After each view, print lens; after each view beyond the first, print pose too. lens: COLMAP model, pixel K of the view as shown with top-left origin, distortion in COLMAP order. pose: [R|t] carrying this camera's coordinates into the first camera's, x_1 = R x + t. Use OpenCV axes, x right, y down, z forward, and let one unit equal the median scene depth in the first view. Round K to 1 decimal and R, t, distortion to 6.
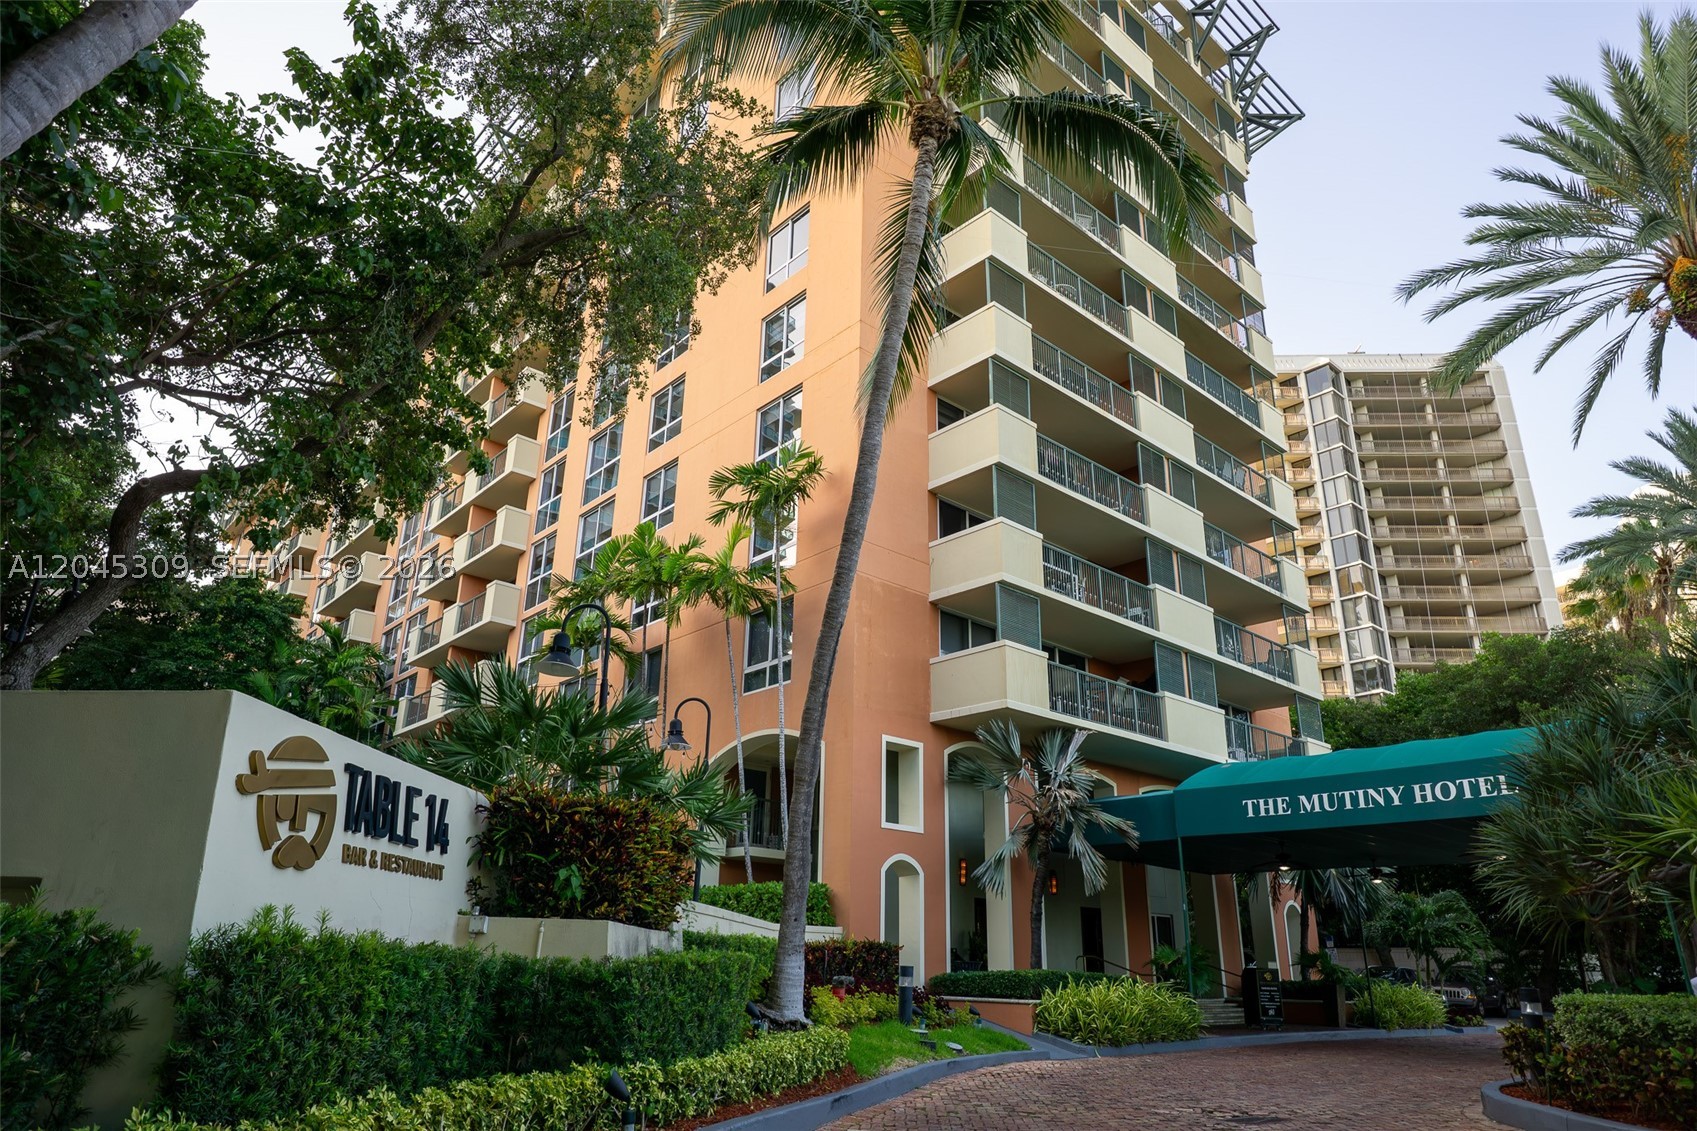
lens RADIAL K [[1053.1, 0, 848.5], [0, 1053.1, 565.5], [0, 0, 1]] dist [-0.001189, -0.000182]
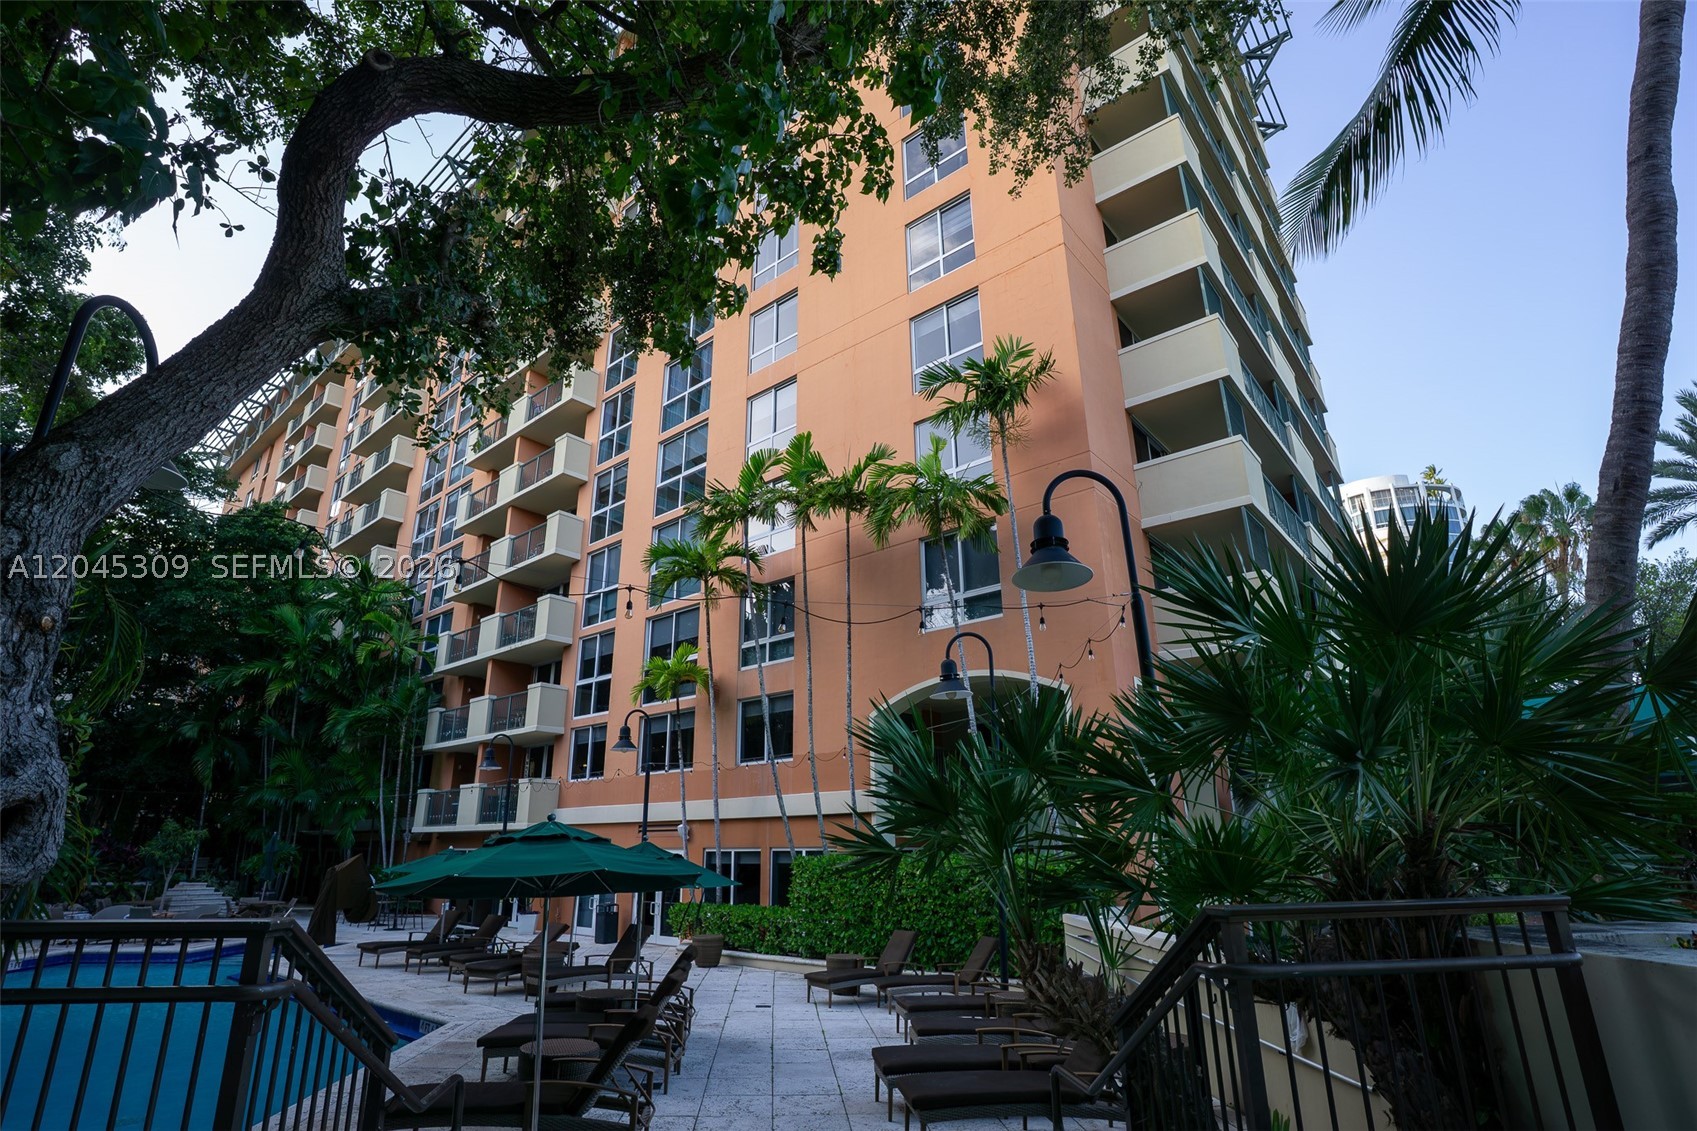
lens RADIAL K [[806.8, 0, 848.5], [0, 806.8, 565.5], [0, 0, 1]] dist [-0.035524, 0.000195]
pose [[0.988661, 0.015777, 0.149334, -0.170079], [-0.021607, 0.999063, 0.037499, 0.028153], [-0.148603, -0.040300, 0.988075, 0.226340]]
